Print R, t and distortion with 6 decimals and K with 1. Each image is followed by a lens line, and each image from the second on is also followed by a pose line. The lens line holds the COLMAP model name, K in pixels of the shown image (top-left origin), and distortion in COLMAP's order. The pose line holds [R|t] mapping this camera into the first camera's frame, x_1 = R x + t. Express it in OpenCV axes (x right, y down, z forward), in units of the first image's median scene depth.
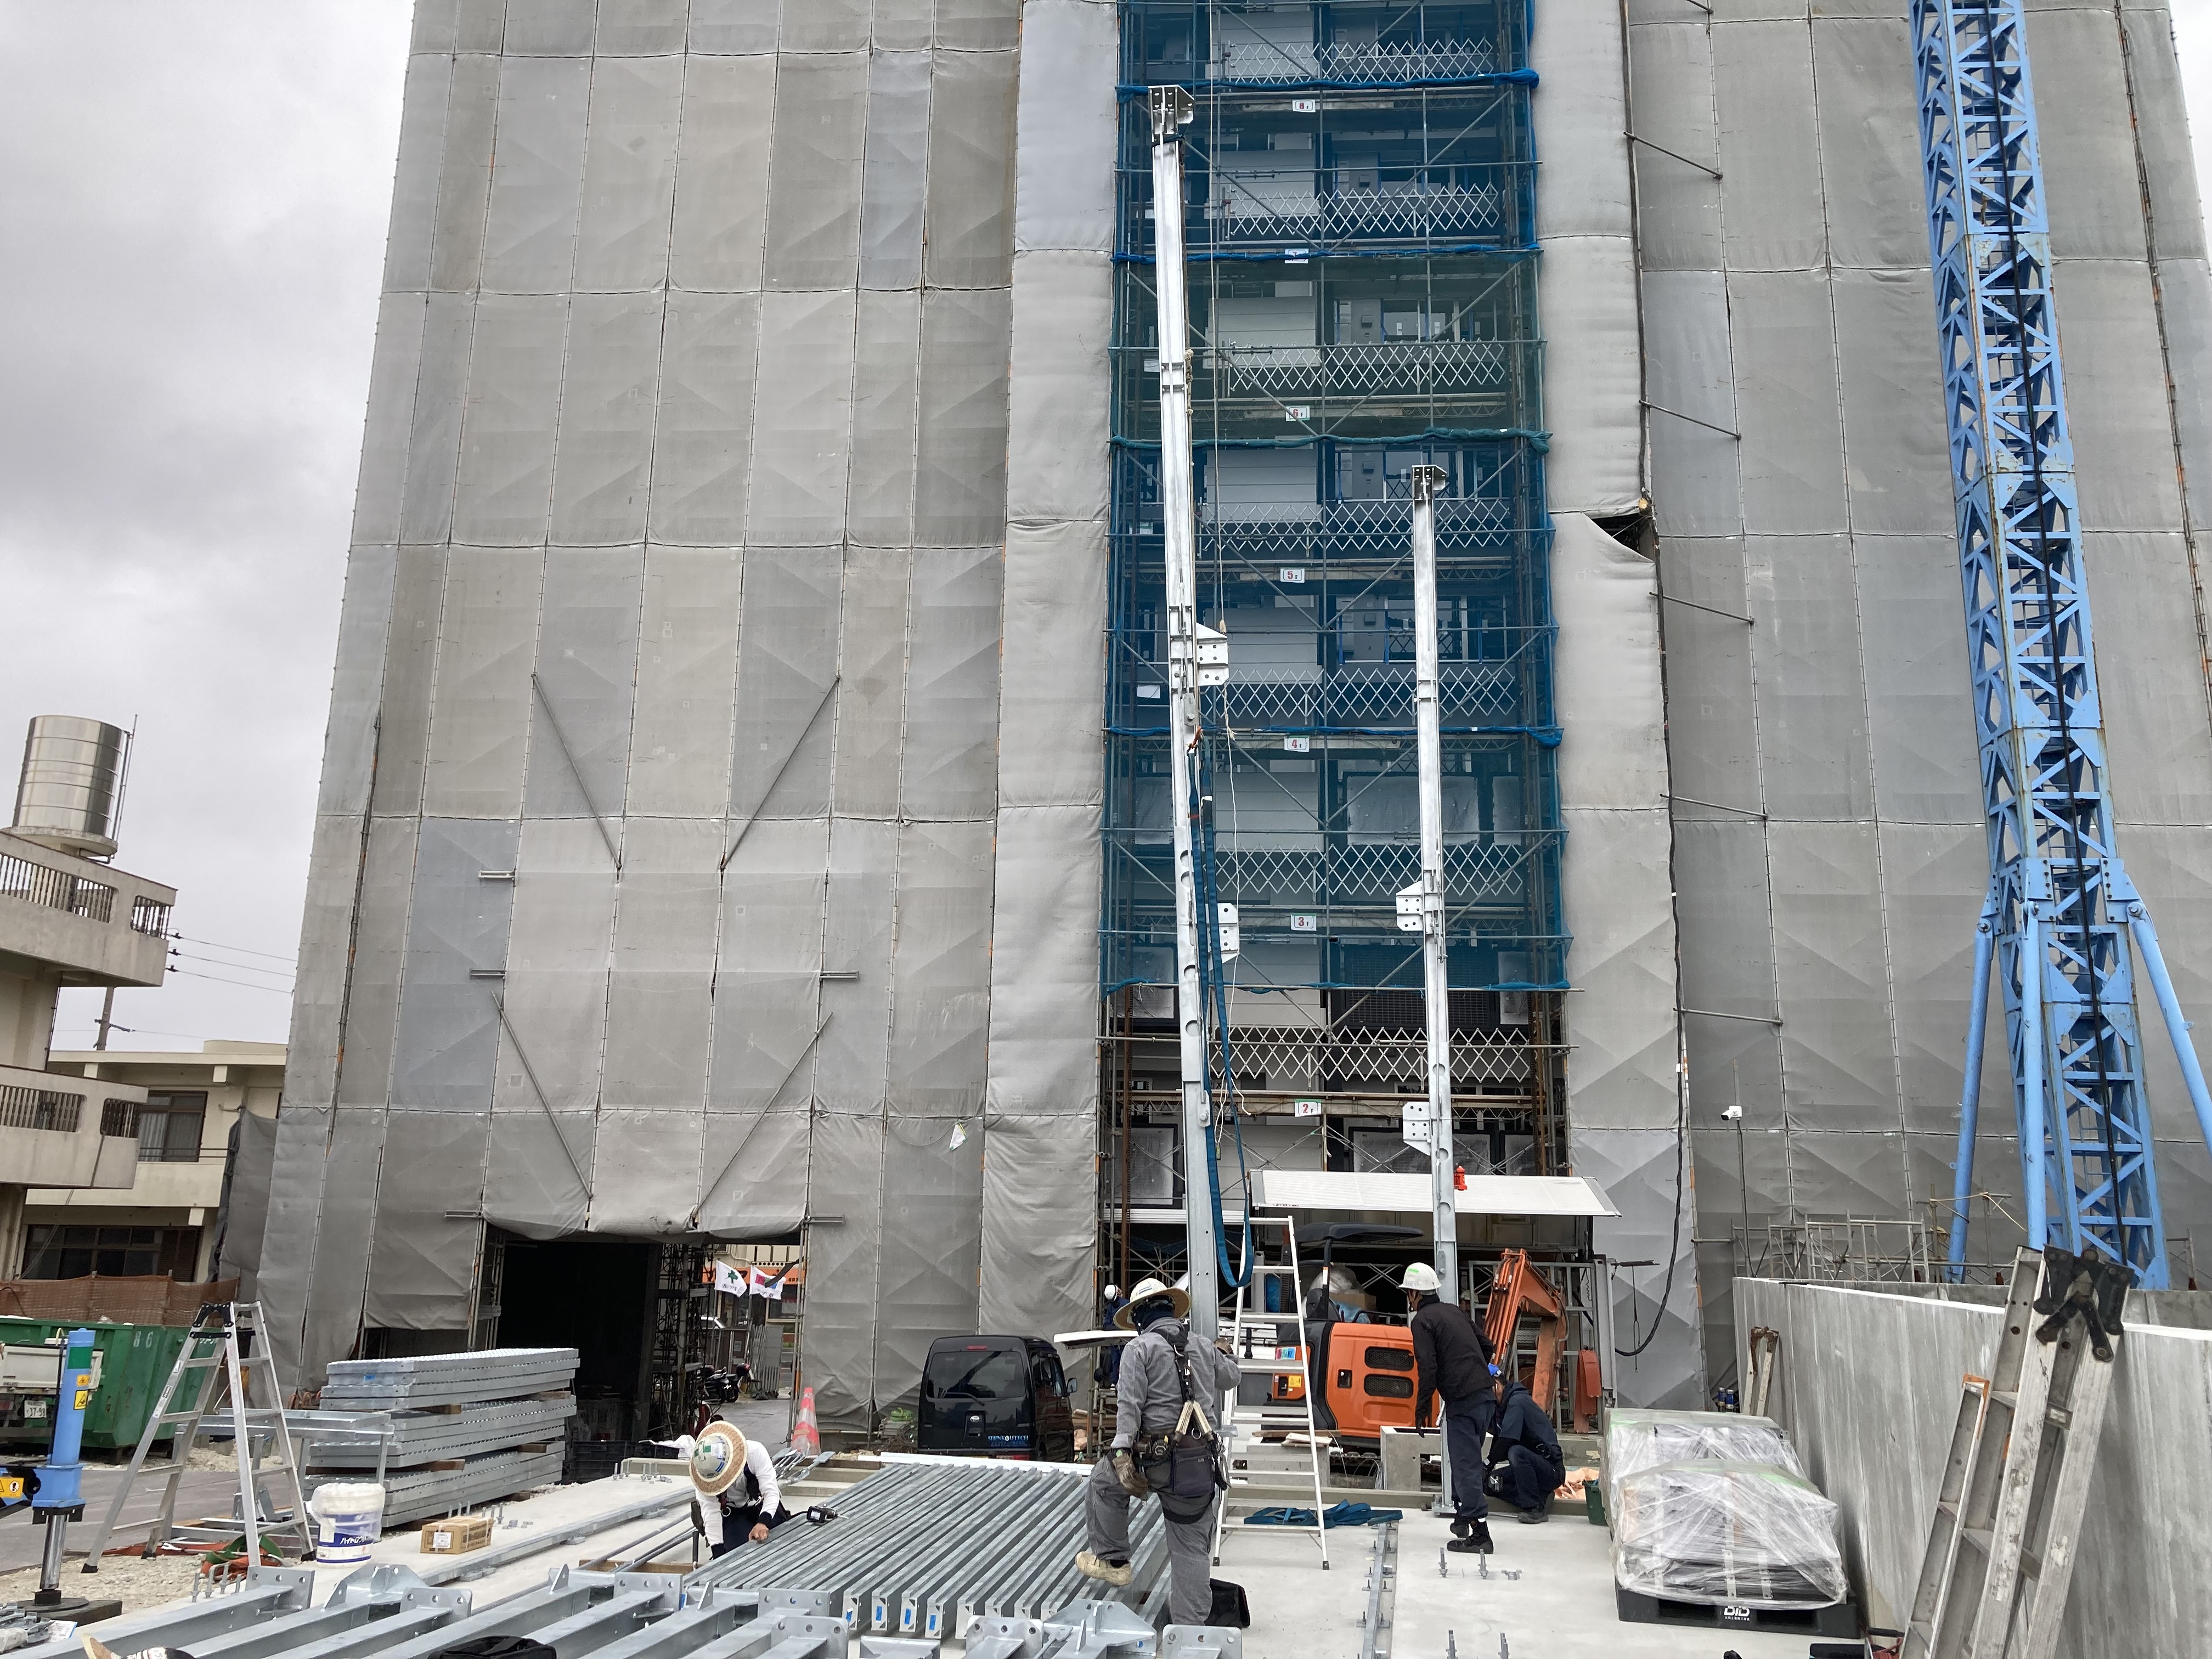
lens RADIAL K [[1833.4, 0, 1062.8], [0, 1833.4, 801.2], [0, 0, 1]] dist [0.037929, -0.012828]
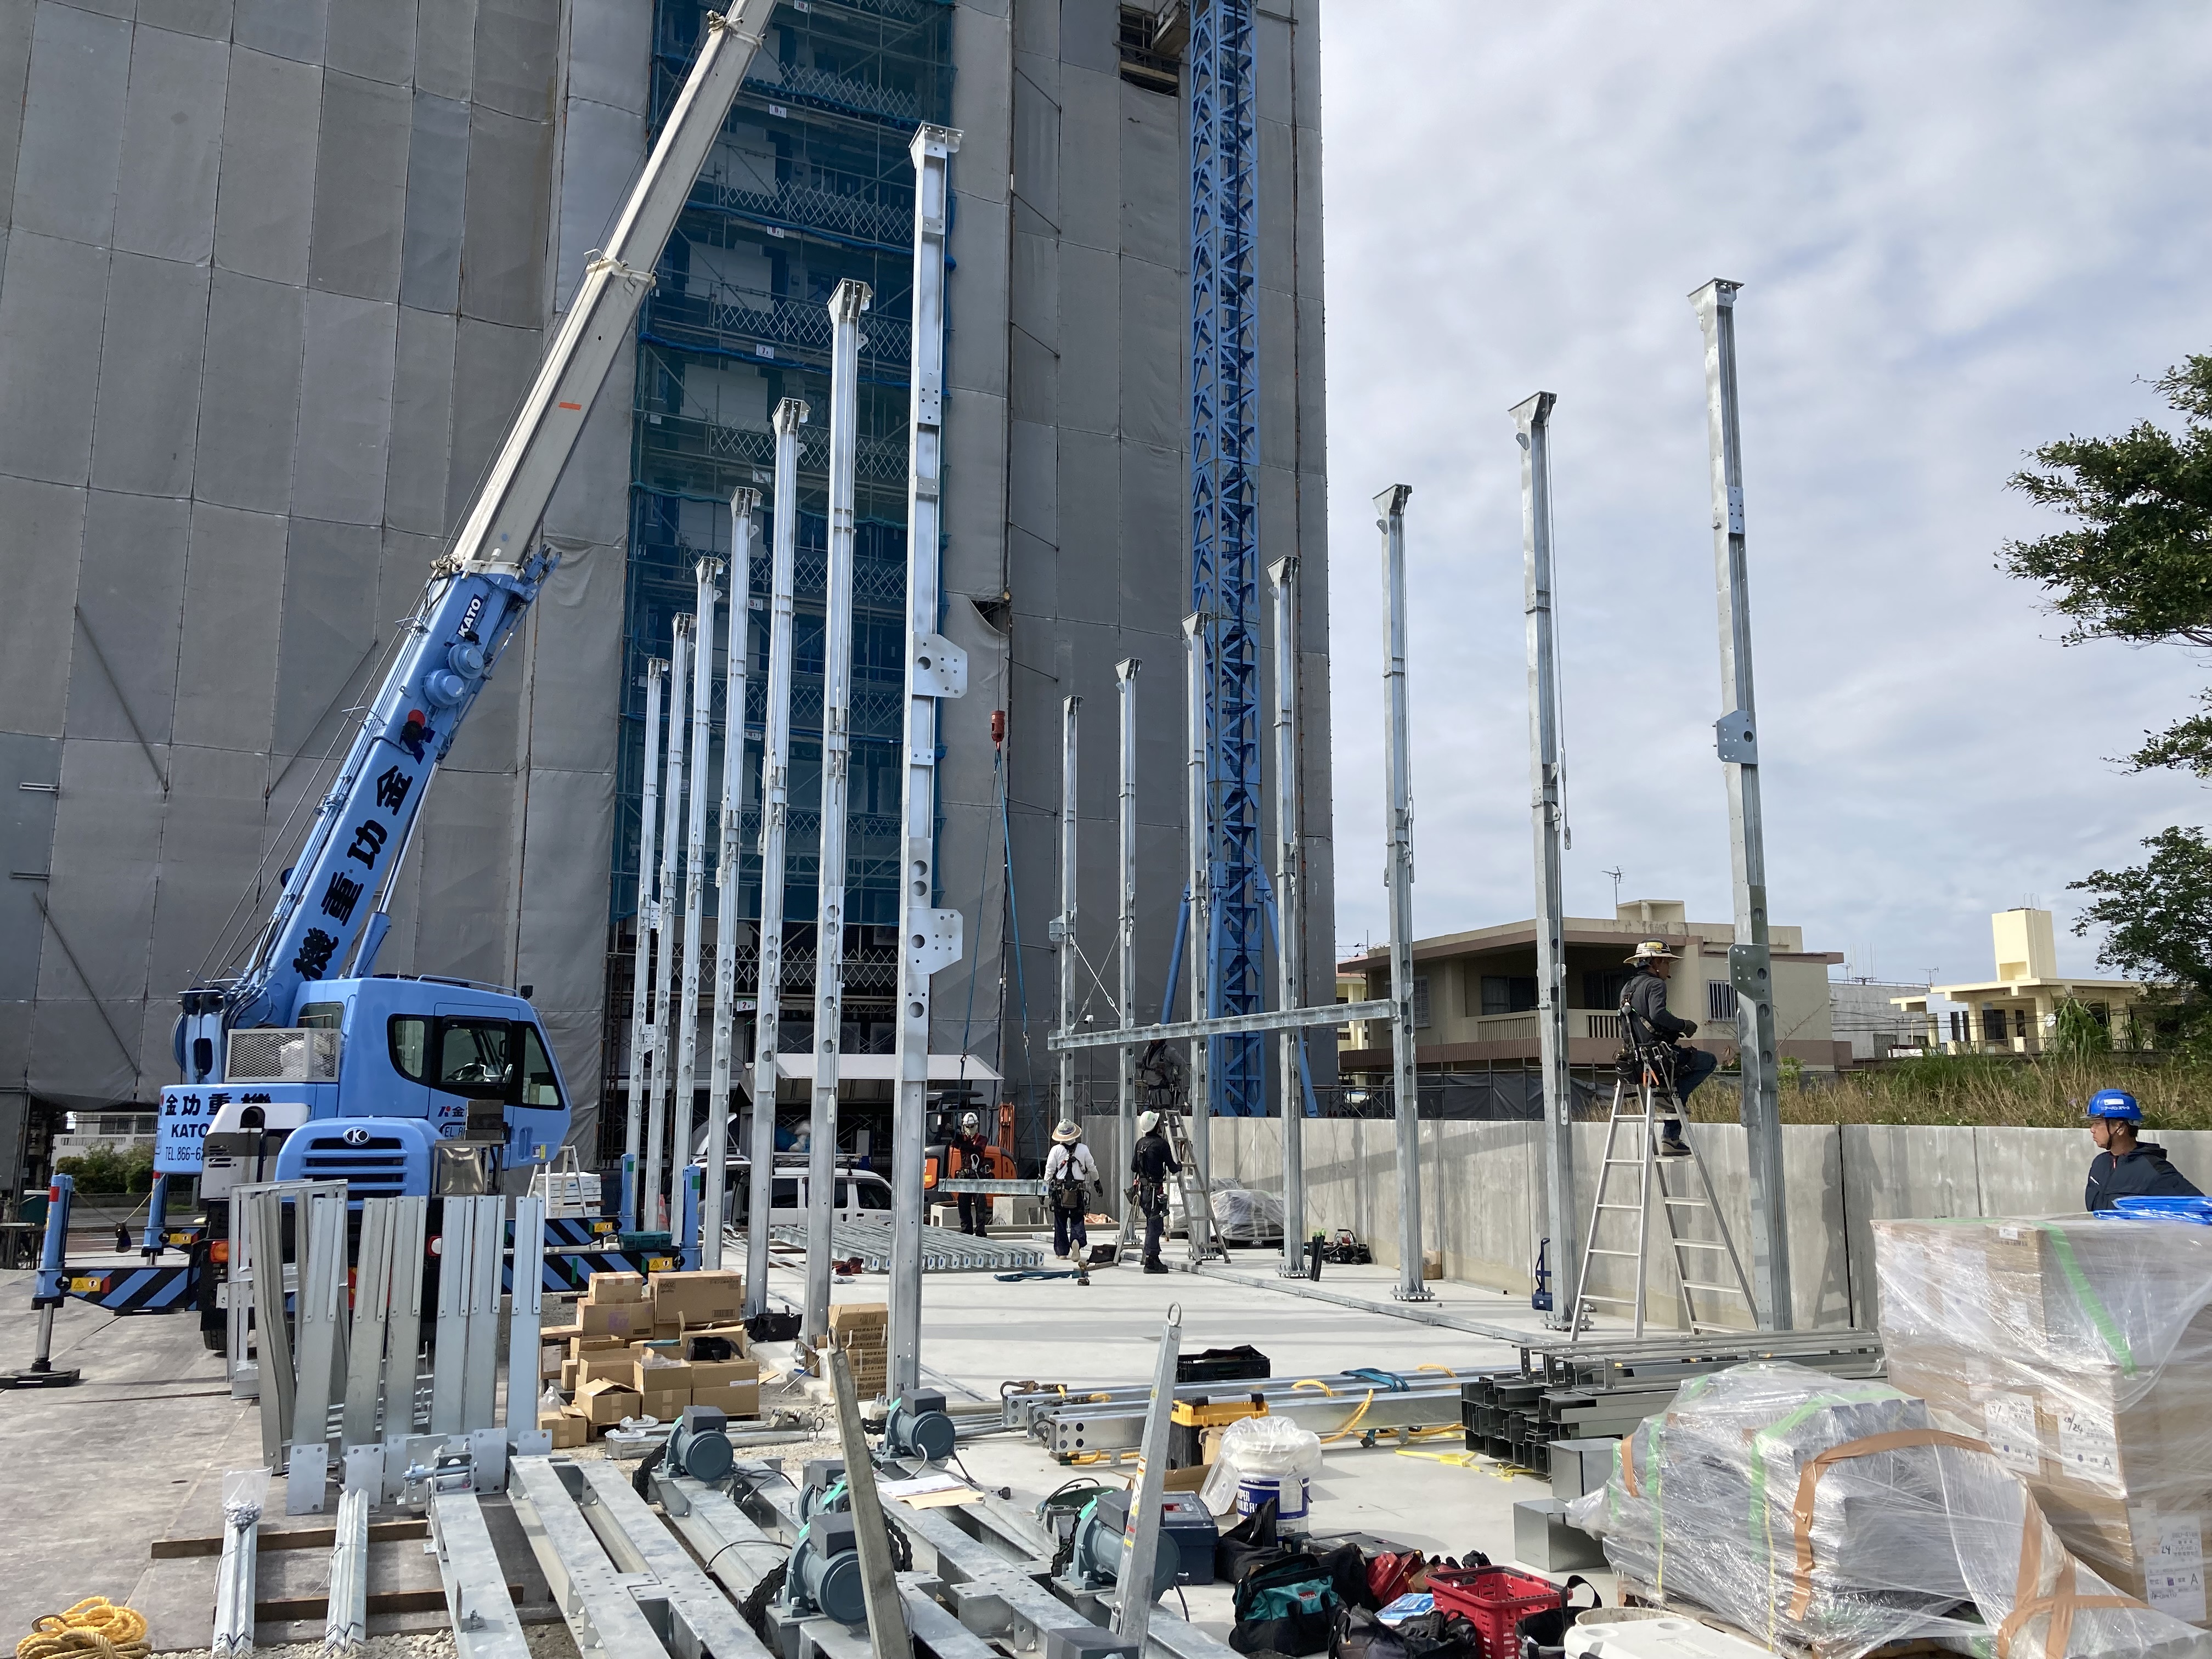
lens RADIAL K [[1818.9, 0, 1113.1], [0, 1818.9, 804.3], [0, 0, 1]] dist [0.075352, -0.096661]
pose [[0.863062, 0.066971, 0.500638, -0.311007], [-0.106343, 0.993047, 0.050486, -0.076400], [-0.493776, -0.096812, 0.864183, -0.289782]]
